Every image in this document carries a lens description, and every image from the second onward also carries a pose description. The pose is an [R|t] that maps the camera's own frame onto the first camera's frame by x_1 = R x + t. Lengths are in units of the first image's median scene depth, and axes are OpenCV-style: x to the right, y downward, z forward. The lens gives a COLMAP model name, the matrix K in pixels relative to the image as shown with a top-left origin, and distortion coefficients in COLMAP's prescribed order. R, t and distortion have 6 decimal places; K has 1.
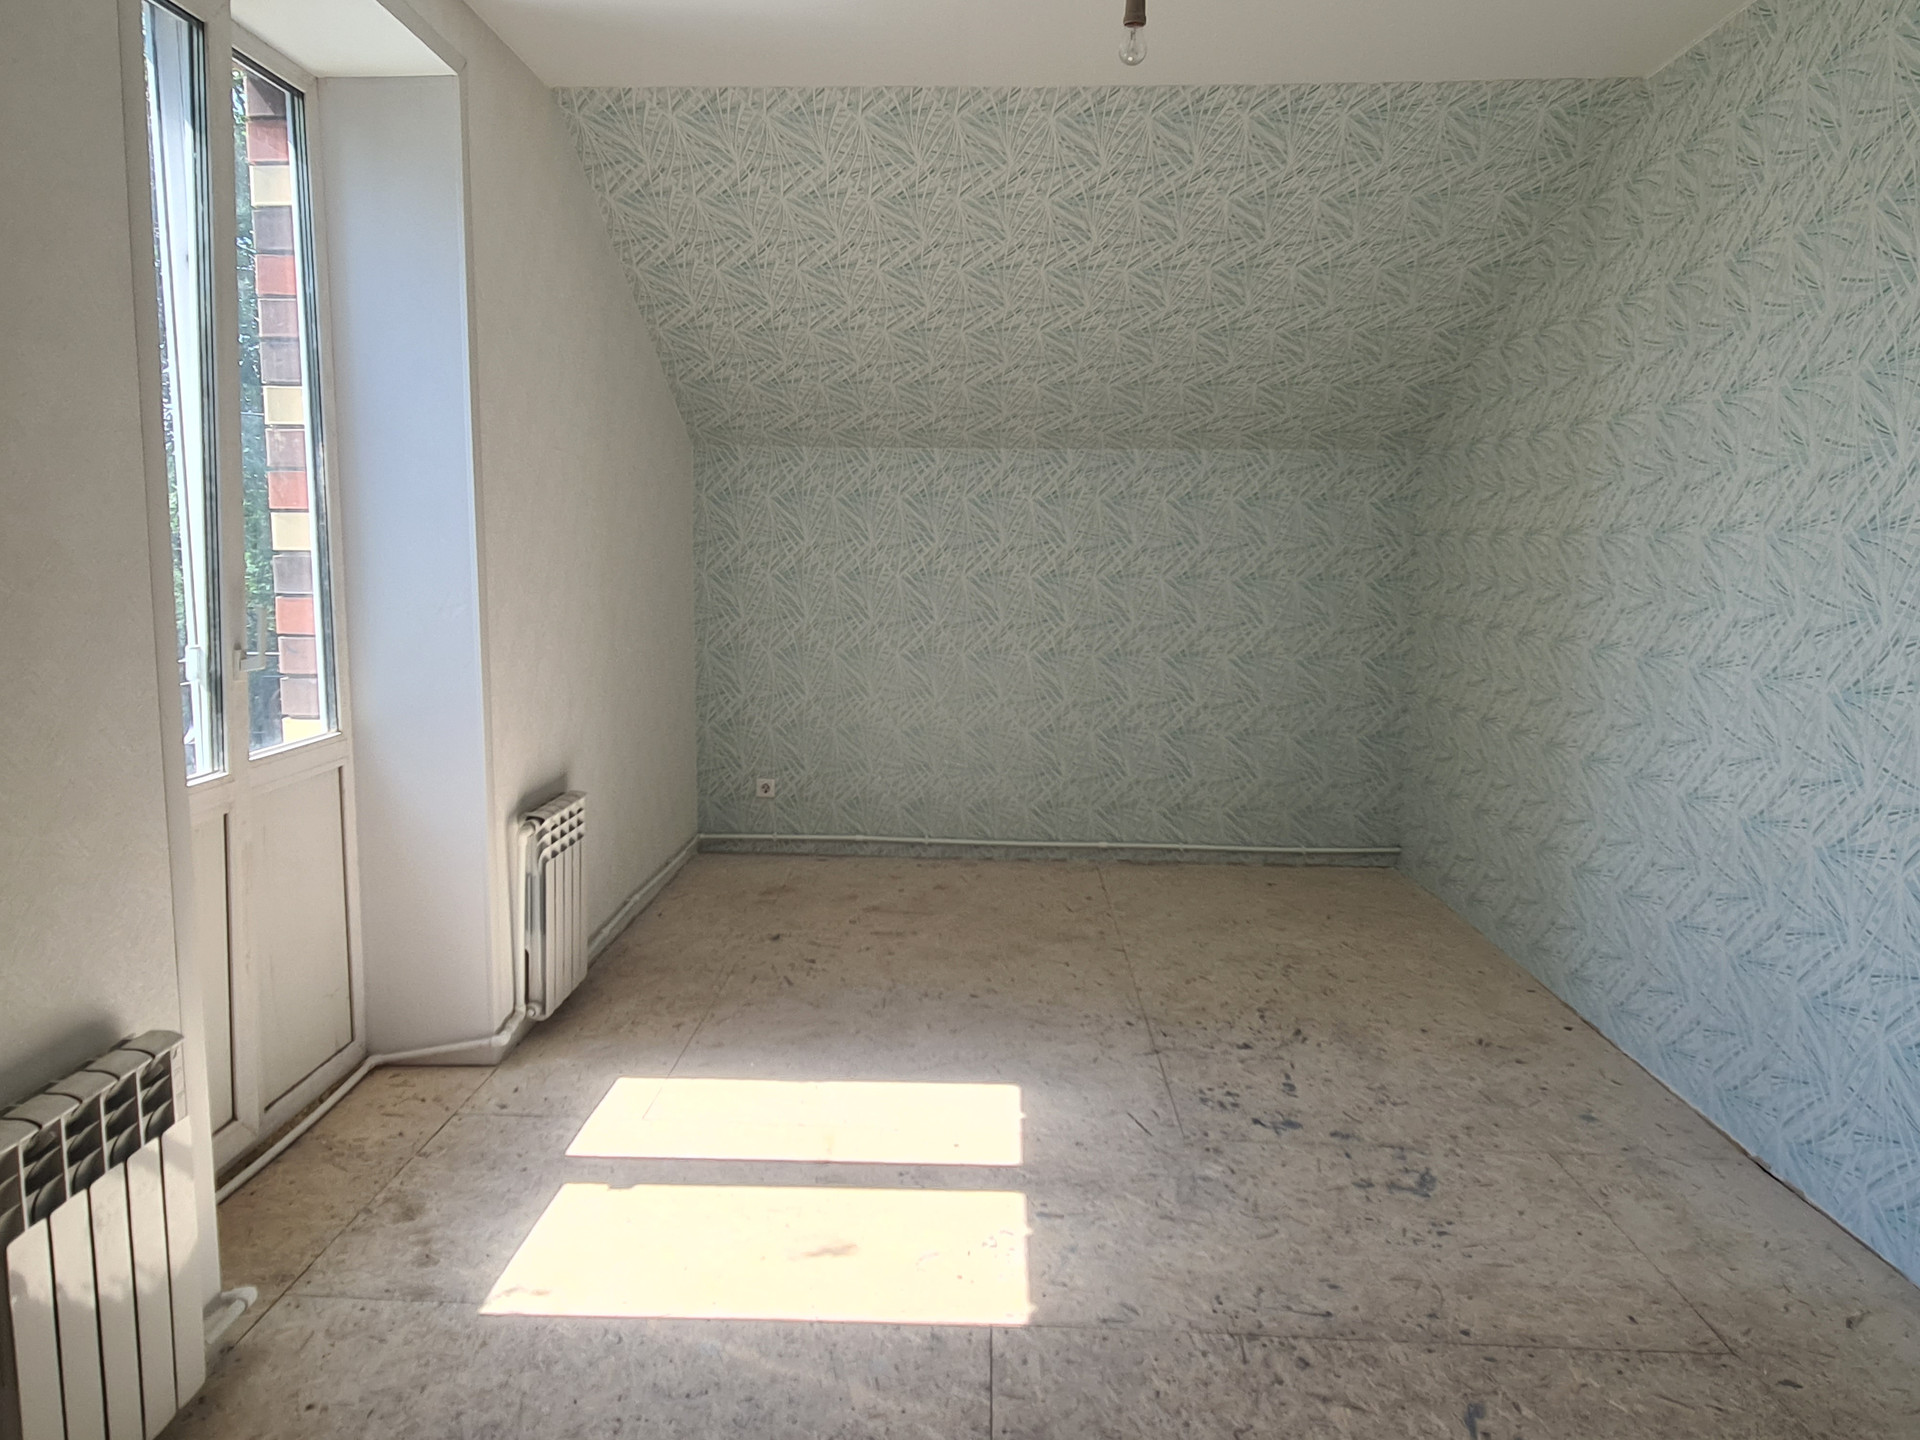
lens RADIAL K [[1285.5, 0, 950.8], [0, 1285.5, 720.6], [0, 0, 1]] dist [0.002586, -0.006758]
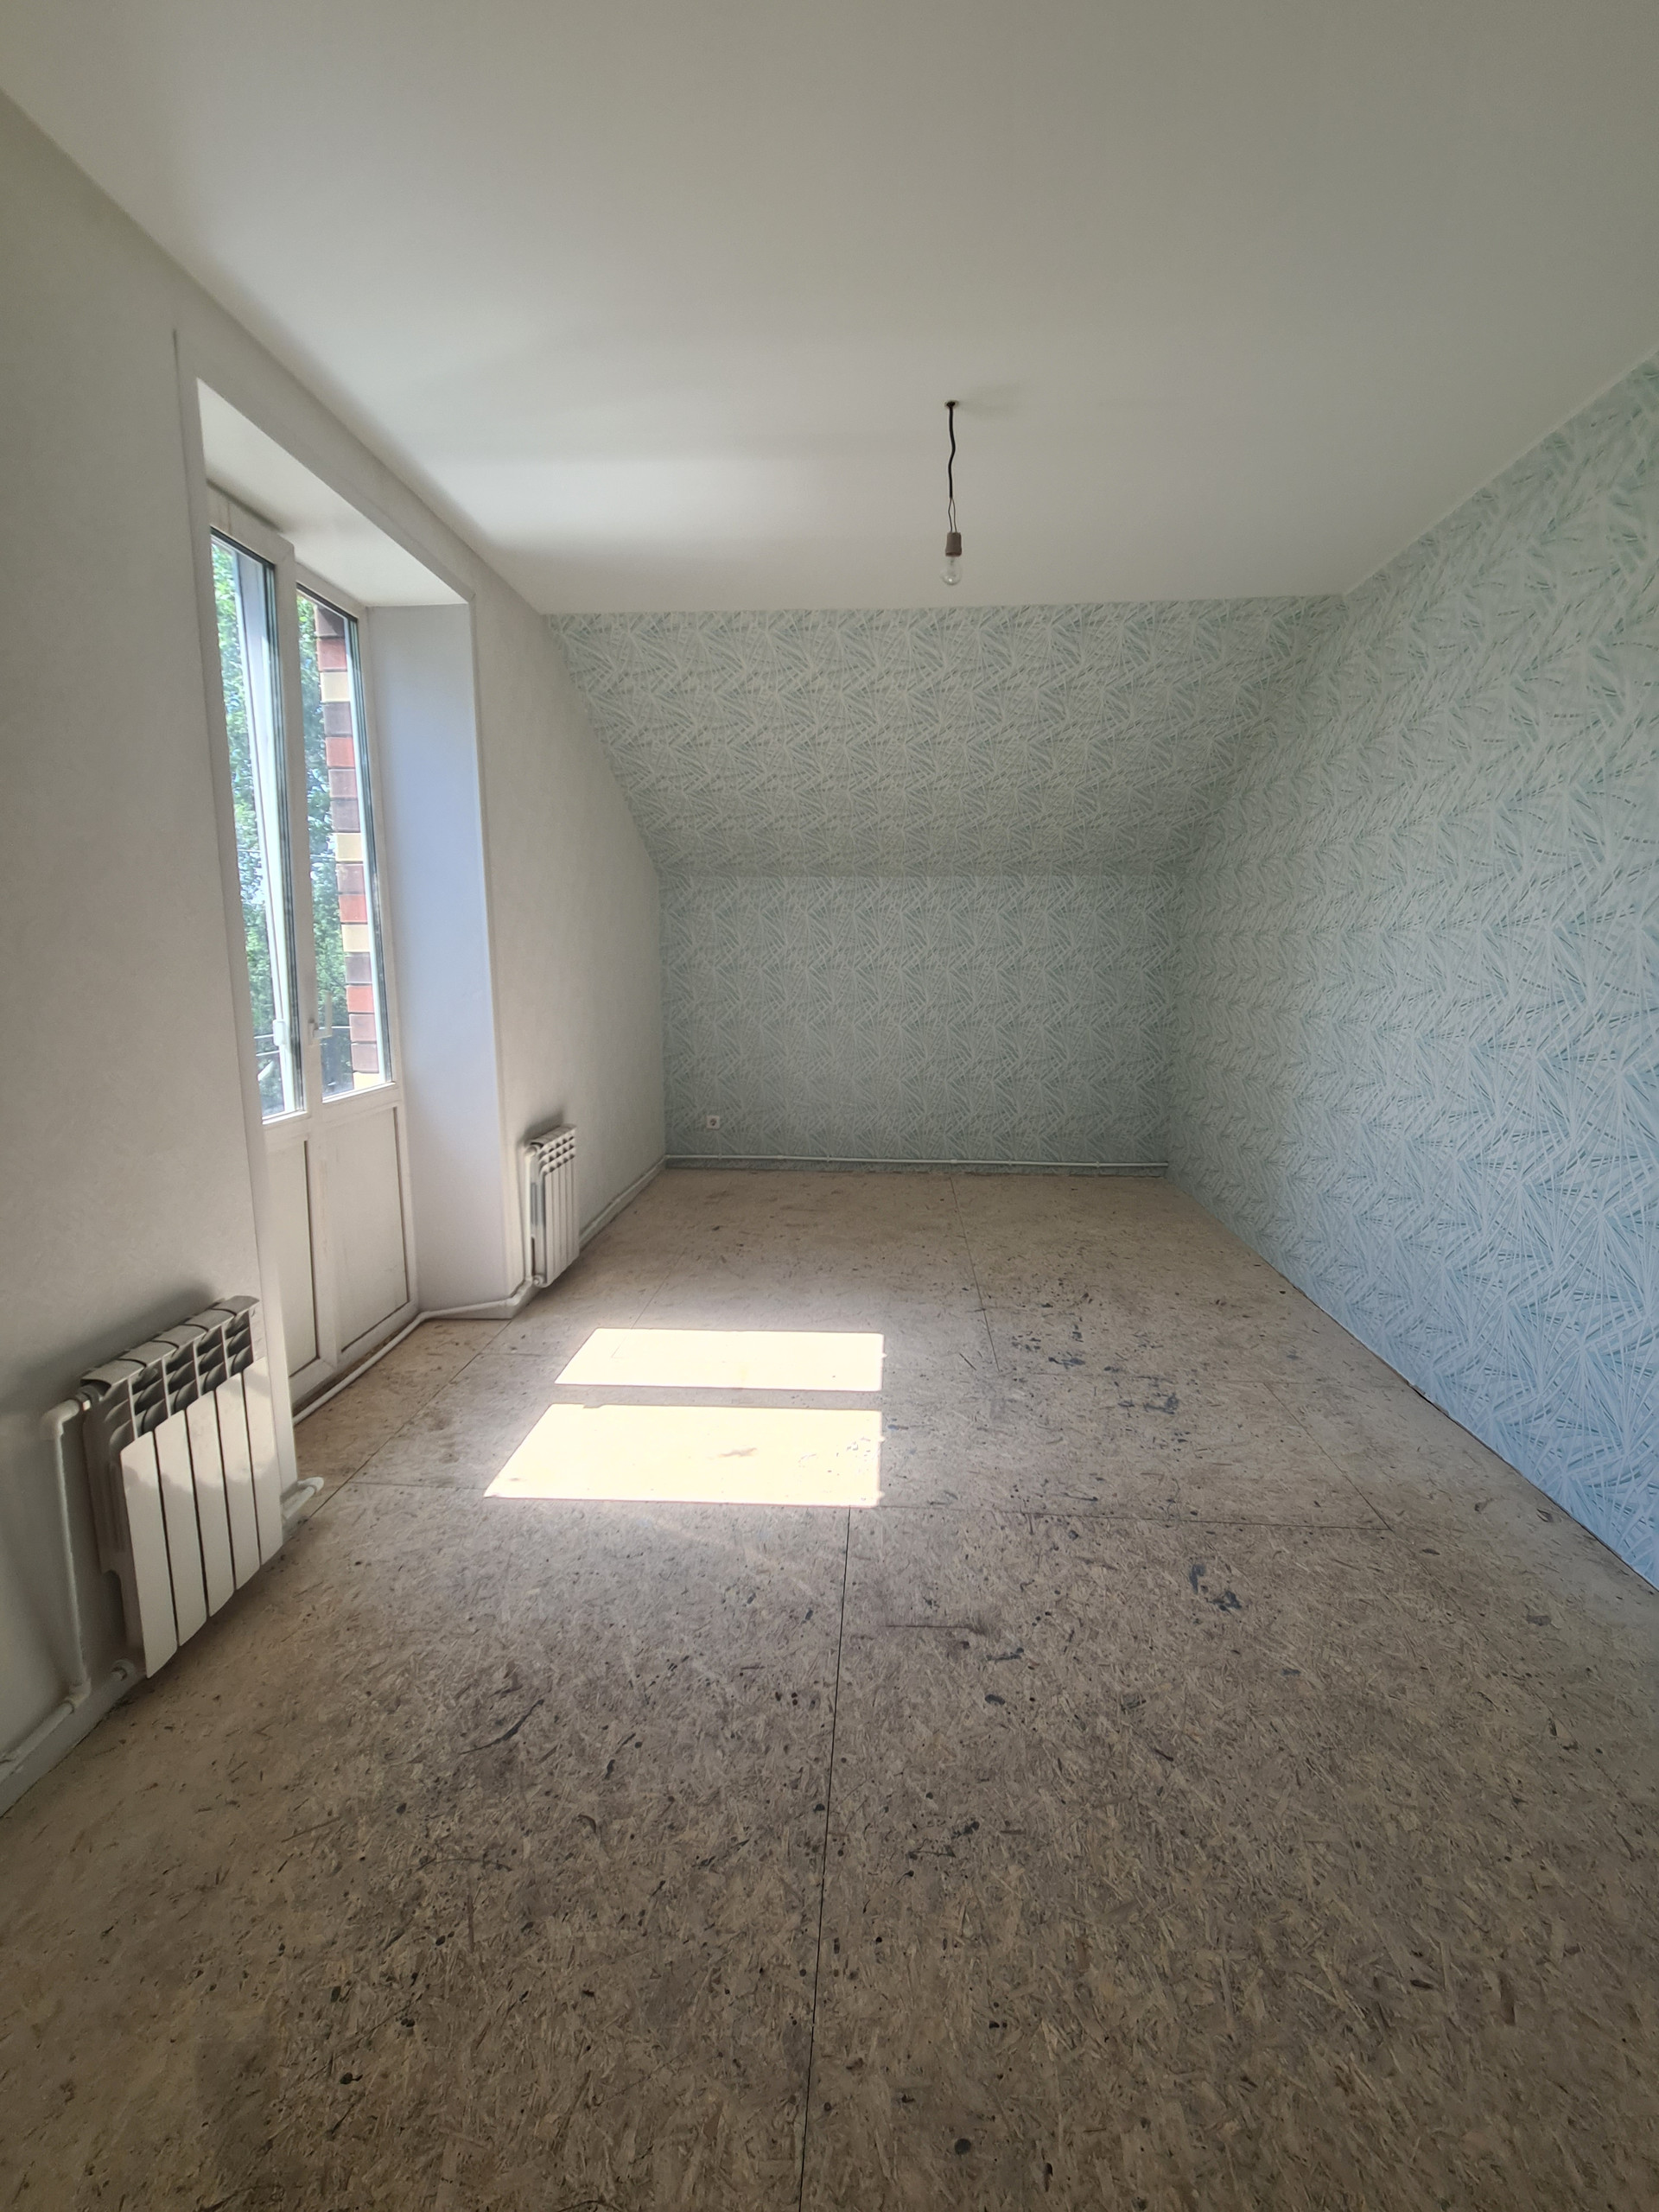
lens RADIAL K [[908.5, 0, 845.1], [0, 908.5, 1097.6], [0, 0, 1]] dist [-0.001619, -0.002766]
pose [[0.999806, -0.004779, -0.019127, 0.034446], [0.005259, 0.999670, 0.025131, 0.003219], [0.019001, -0.025227, 0.999501, 0.023038]]
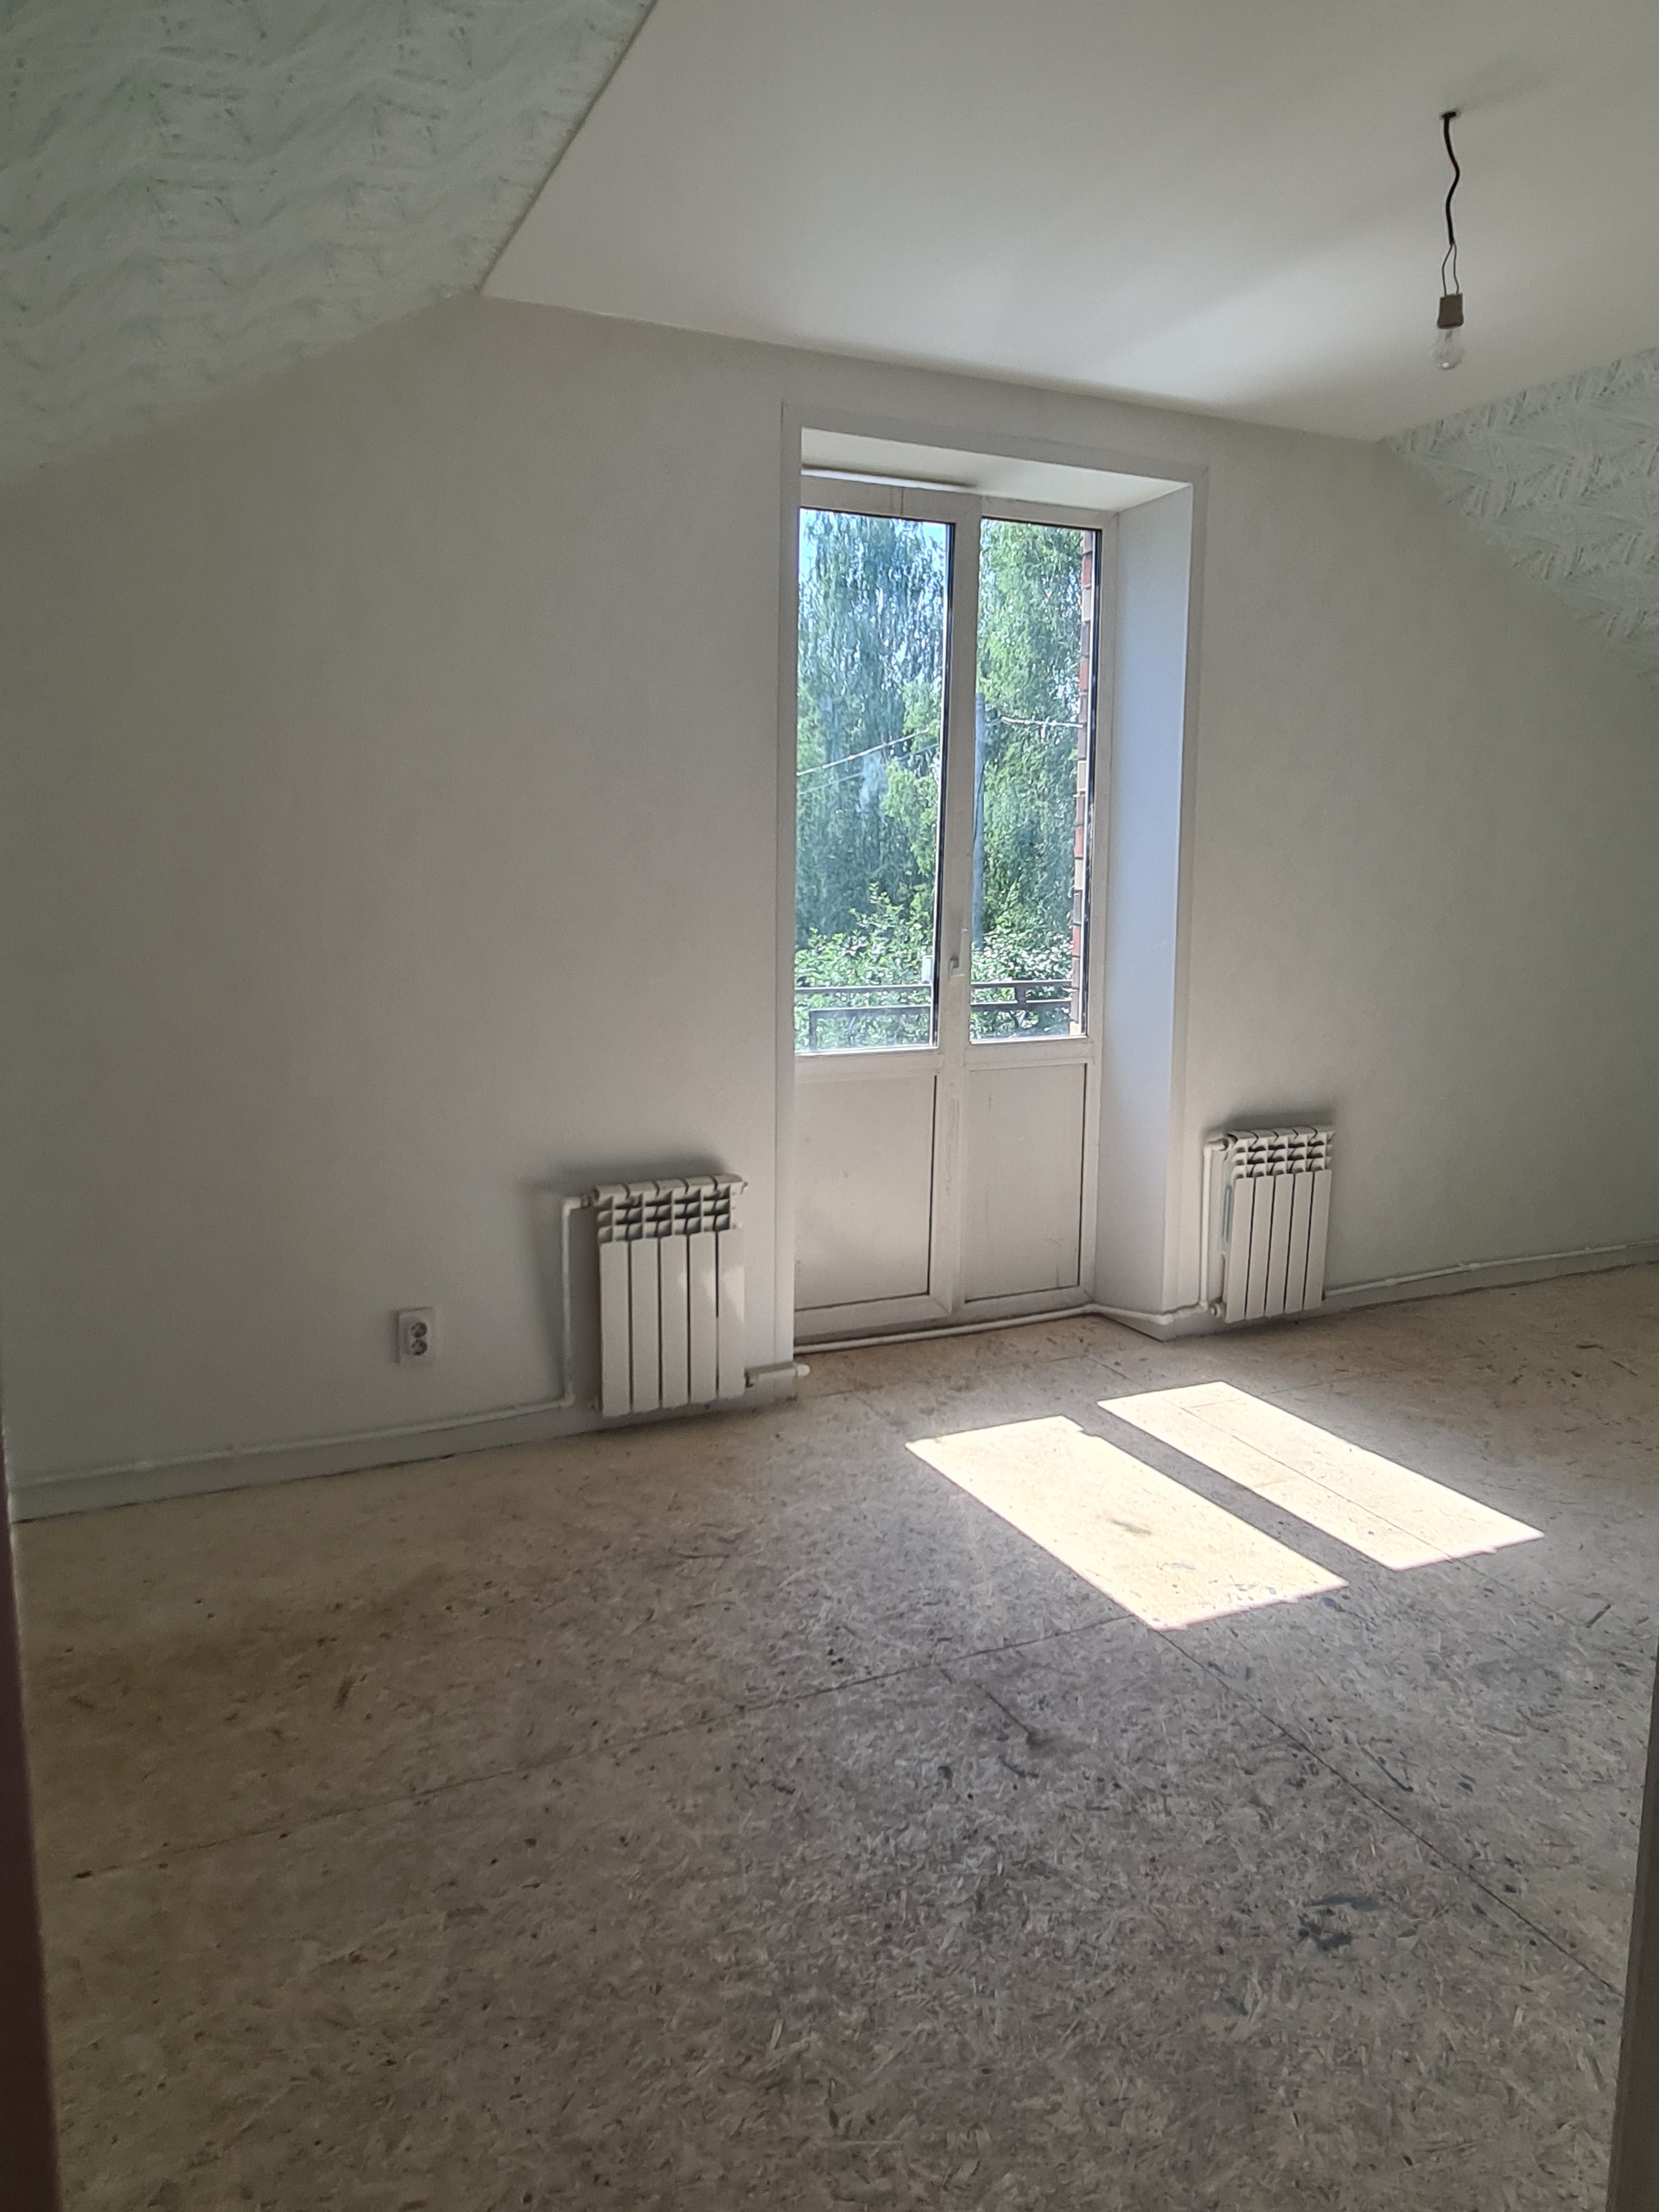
lens RADIAL K [[1481.0, 0, 833.2], [0, 1481.0, 1095.8], [0, 0, 1]] dist [0.002586, -0.006758]
pose [[0.454317, 0.134748, -0.880590, 0.700902], [-0.124361, 0.988408, 0.087085, -0.029070], [0.882117, 0.069947, 0.465808, 0.120970]]
